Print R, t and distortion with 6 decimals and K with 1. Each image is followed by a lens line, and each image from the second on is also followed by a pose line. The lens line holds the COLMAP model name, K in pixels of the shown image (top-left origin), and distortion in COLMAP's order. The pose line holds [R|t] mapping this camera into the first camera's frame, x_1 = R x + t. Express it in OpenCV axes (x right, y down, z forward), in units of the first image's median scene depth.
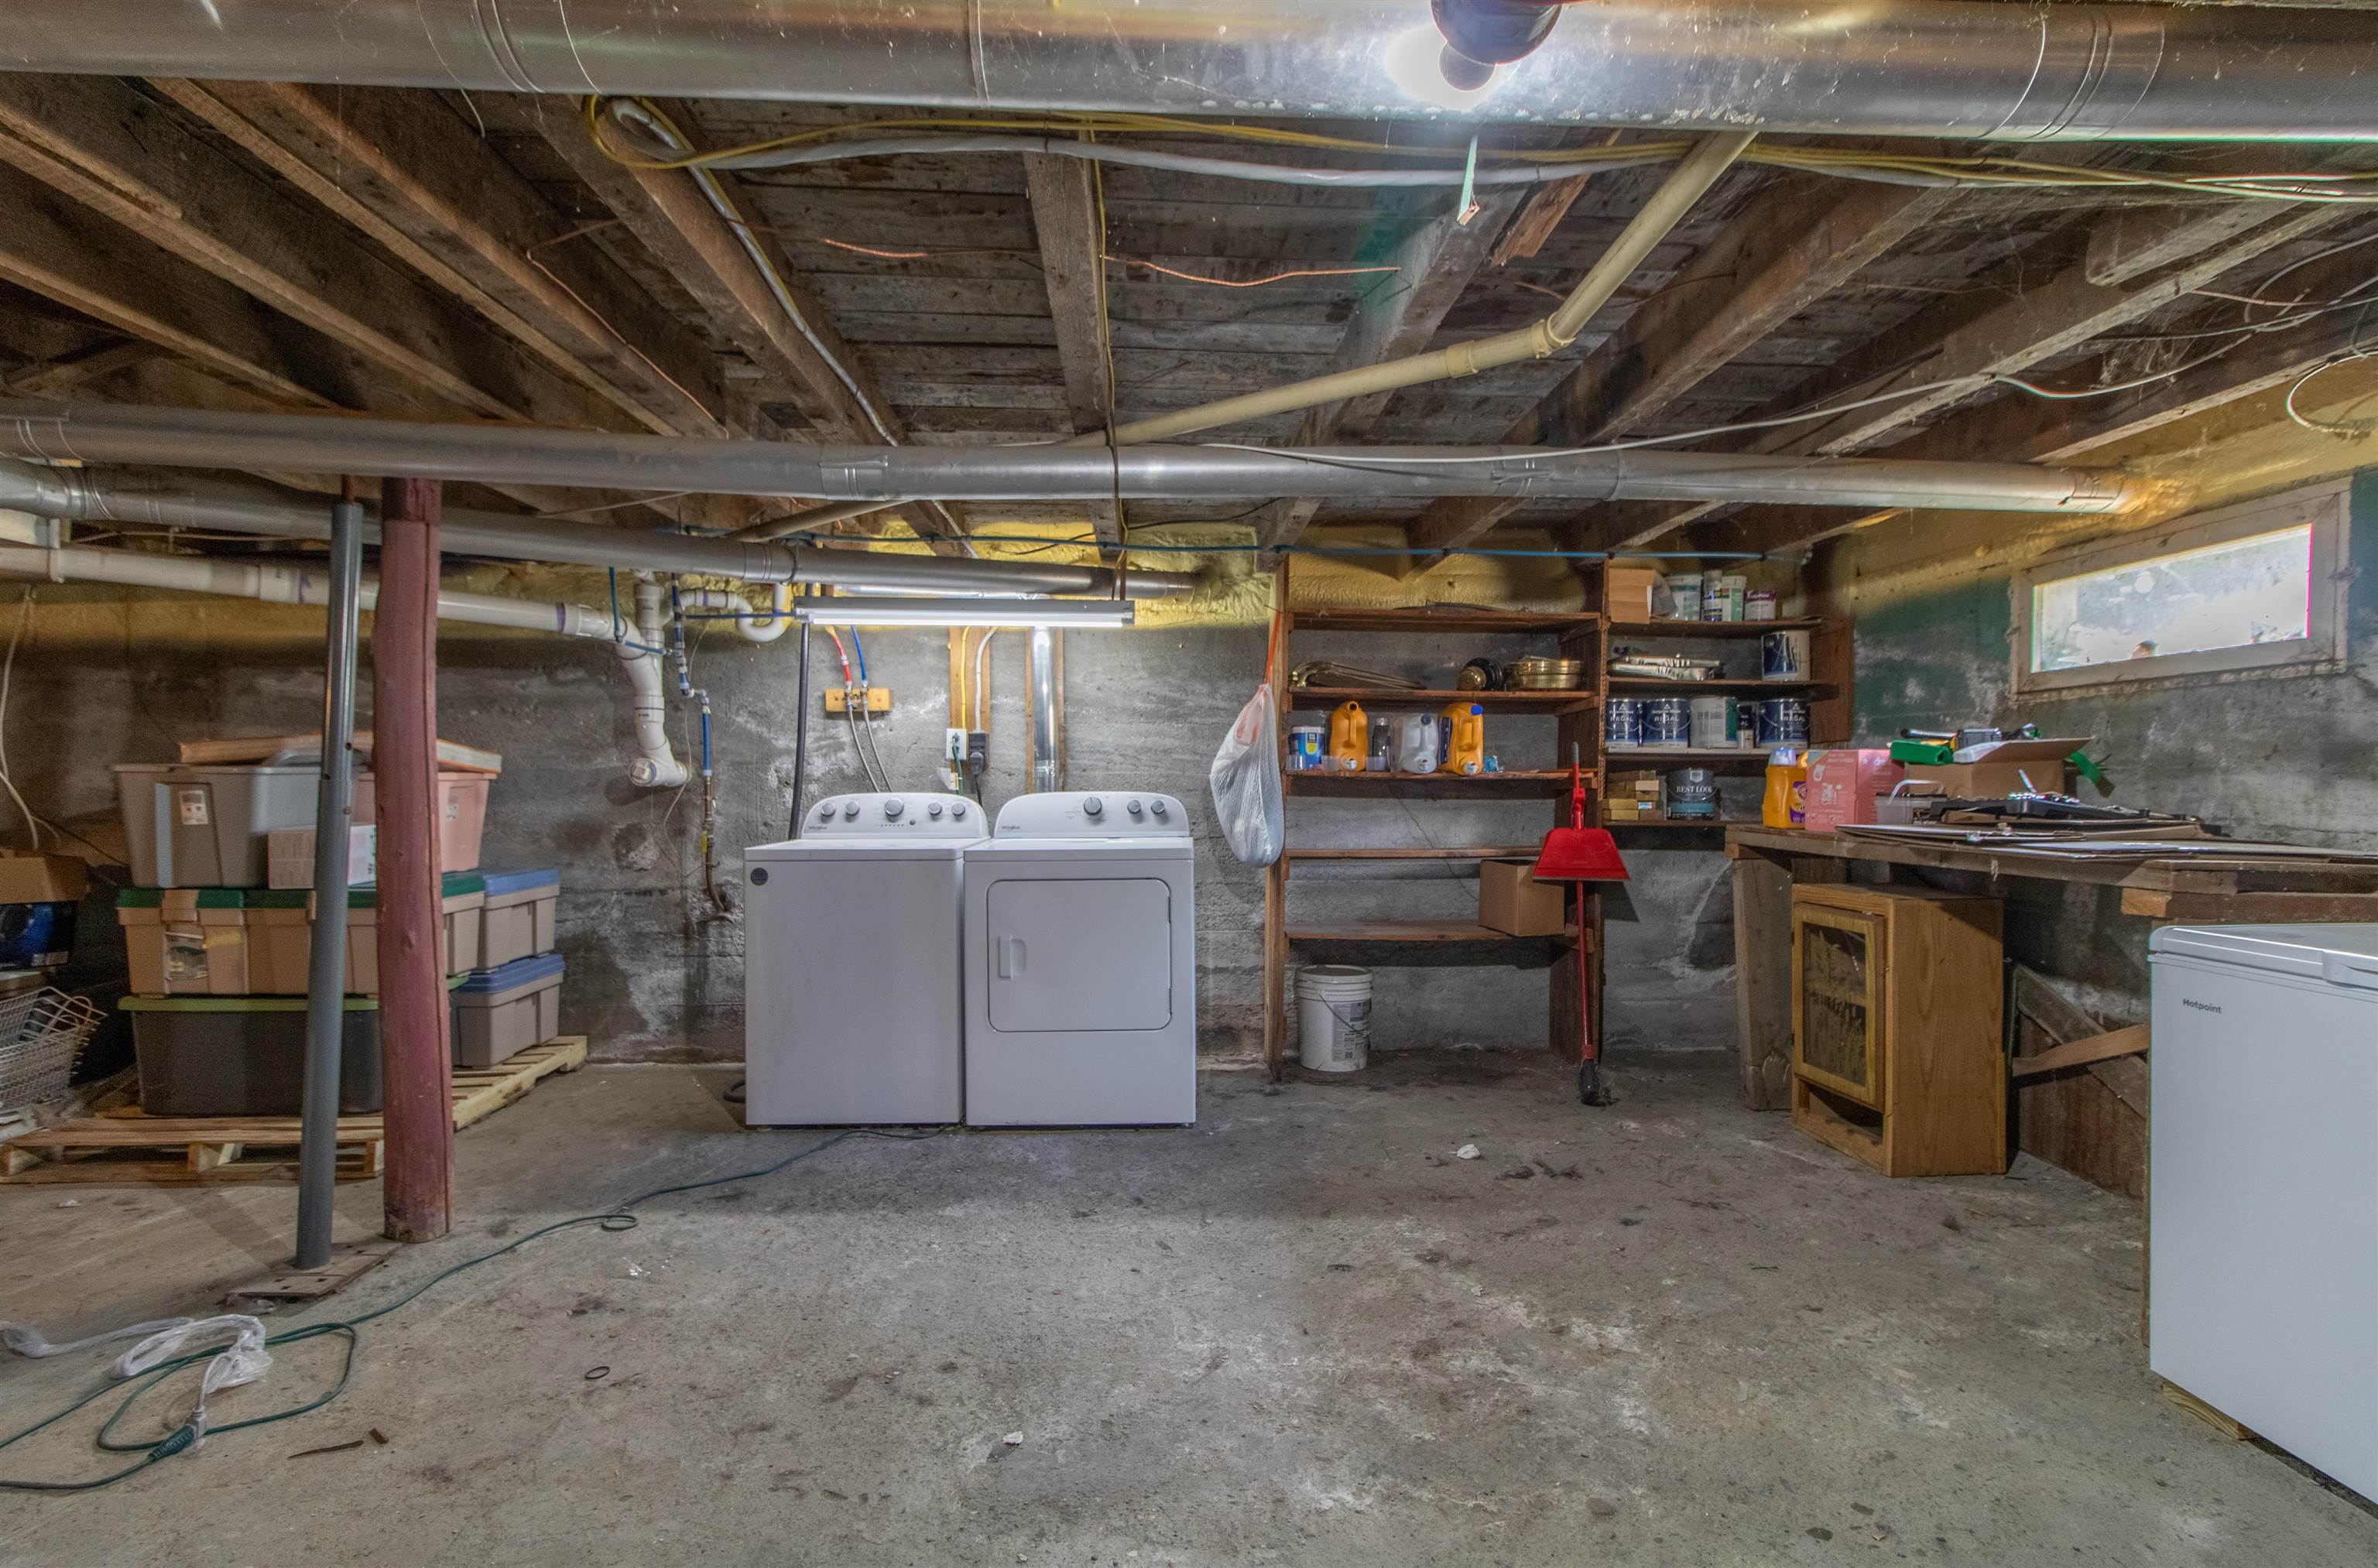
lens RADIAL K [[1099.3, 0, 1197.9], [0, 1099.3, 779.7], [0, 0, 1]] dist [-0.002082, 0.000702]
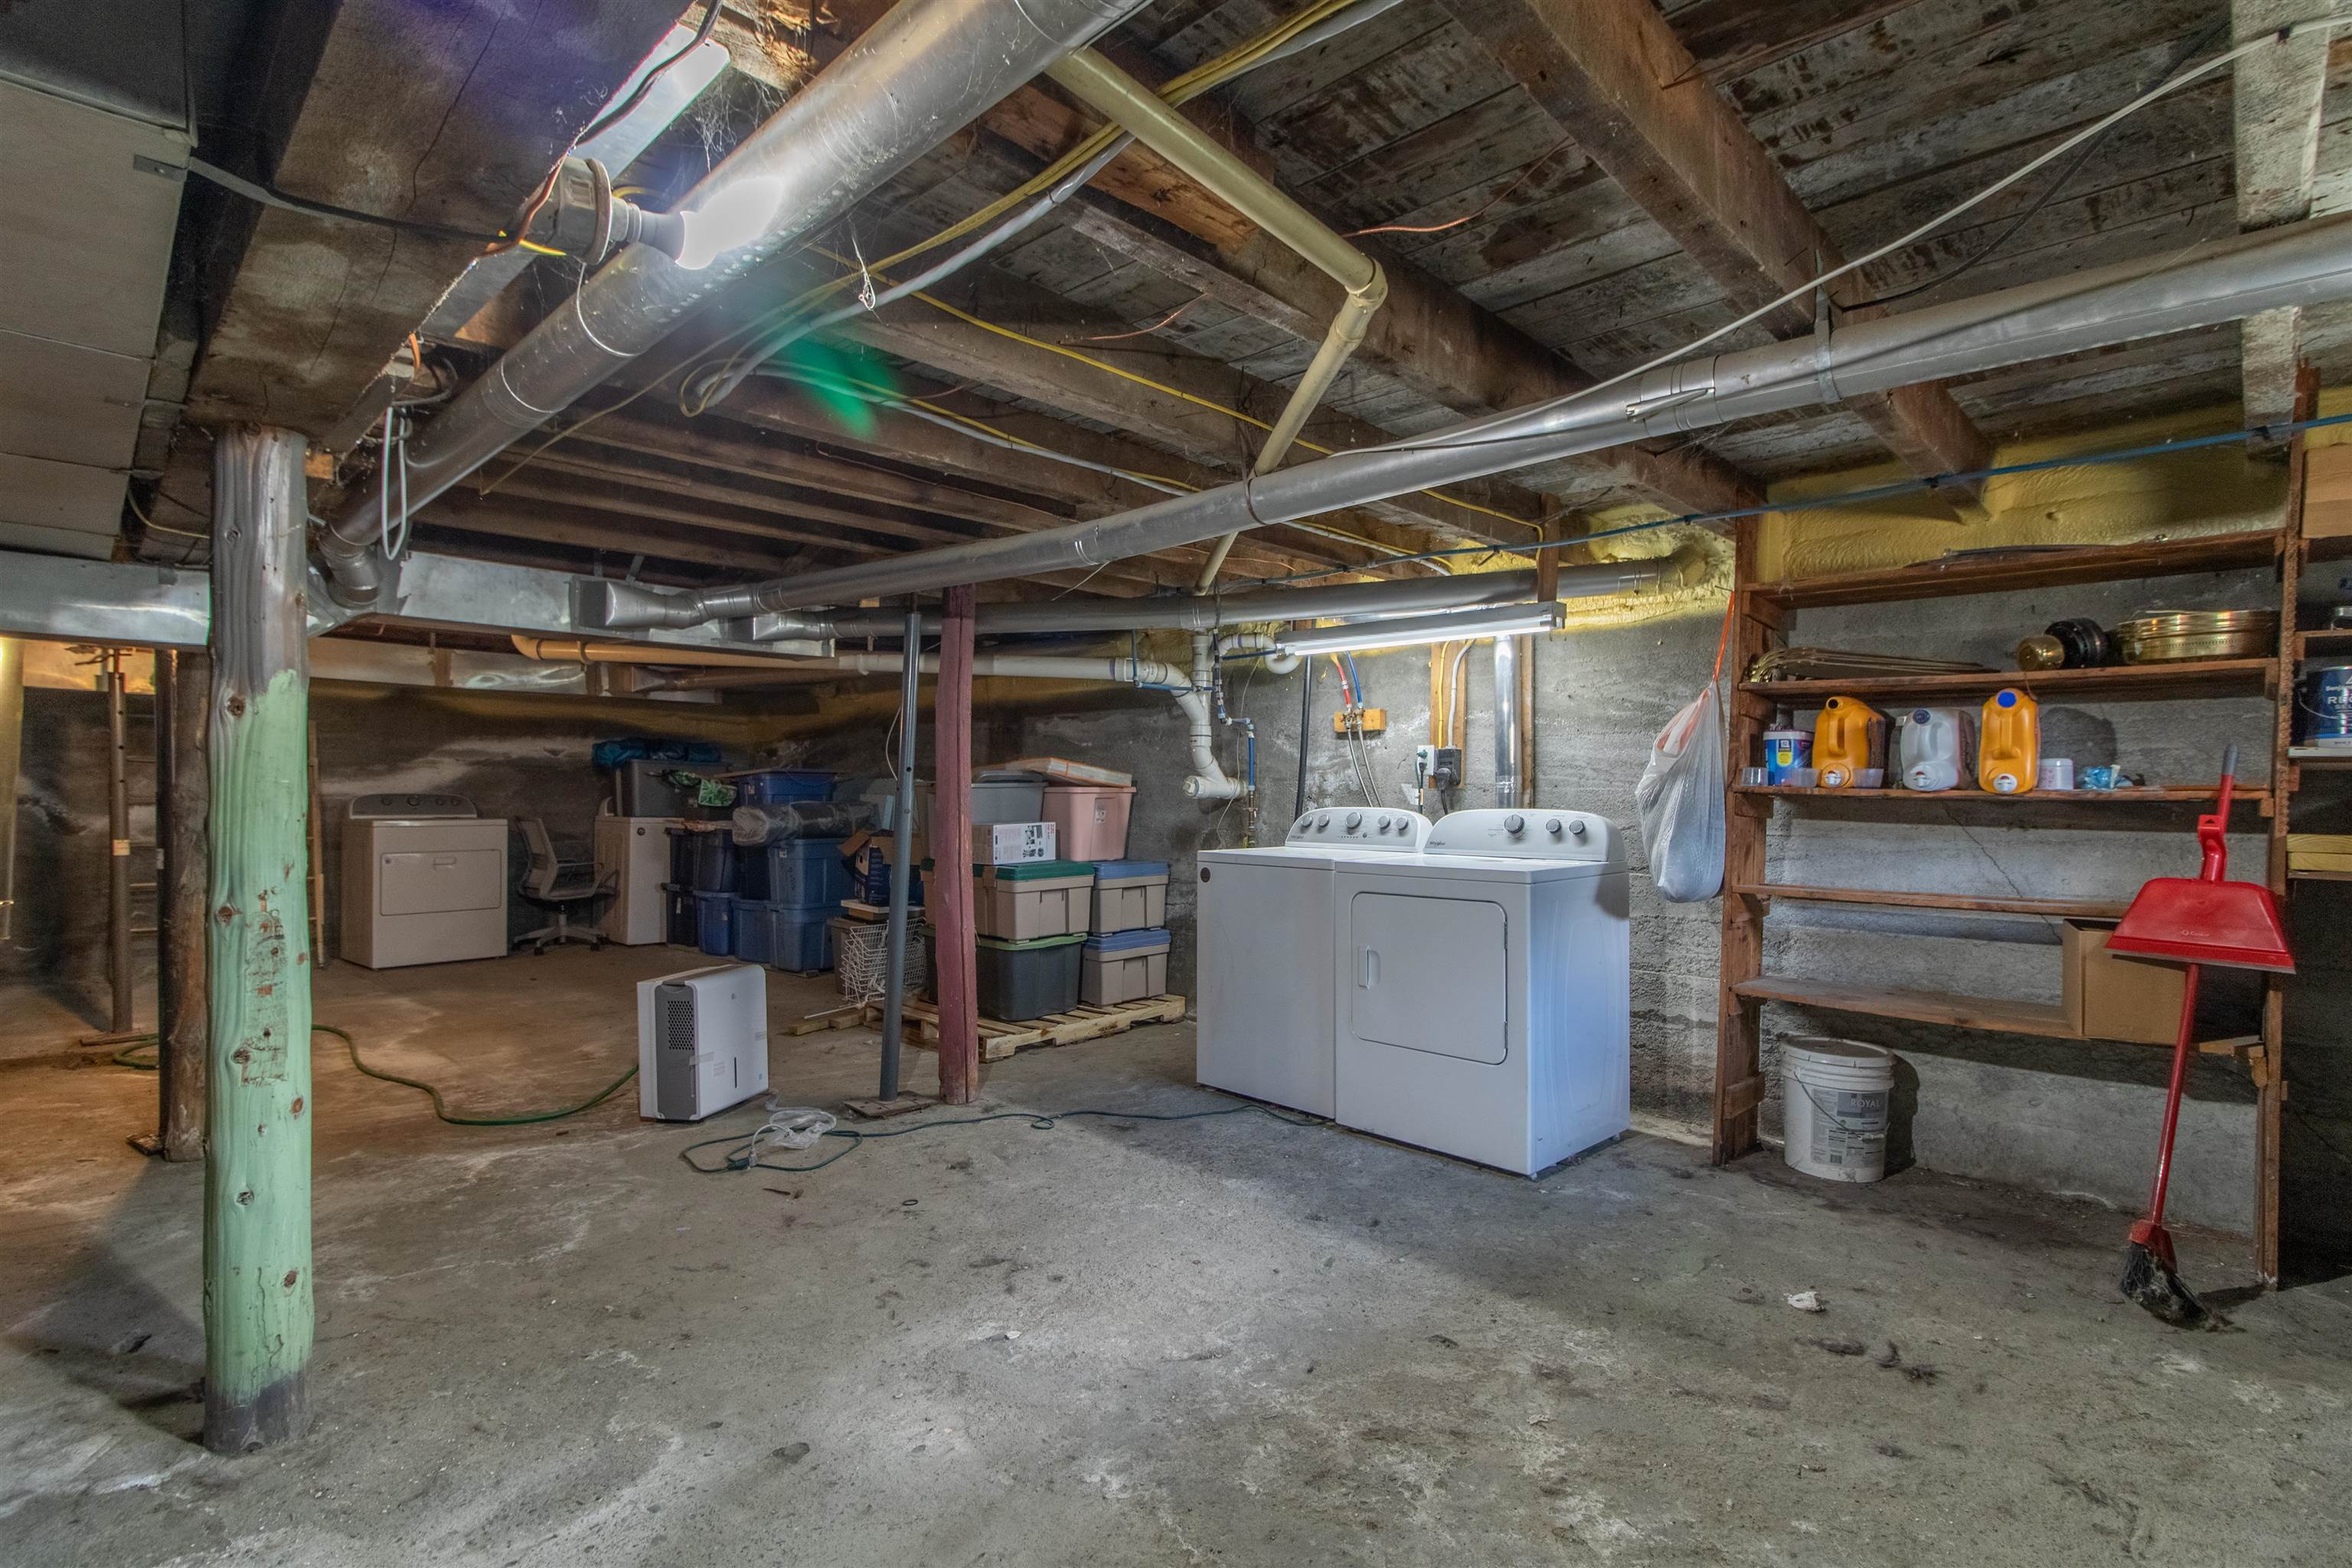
lens RADIAL K [[1111.3, 0, 1174.3], [0, 1111.3, 783.7], [0, 0, 1]] dist [-0.002933, 0.001210]
pose [[0.677851, -0.000434, -0.735199, 0.415314], [-0.009481, 0.999912, -0.009332, 0.001237], [0.735138, 0.013296, 0.677787, 0.143050]]
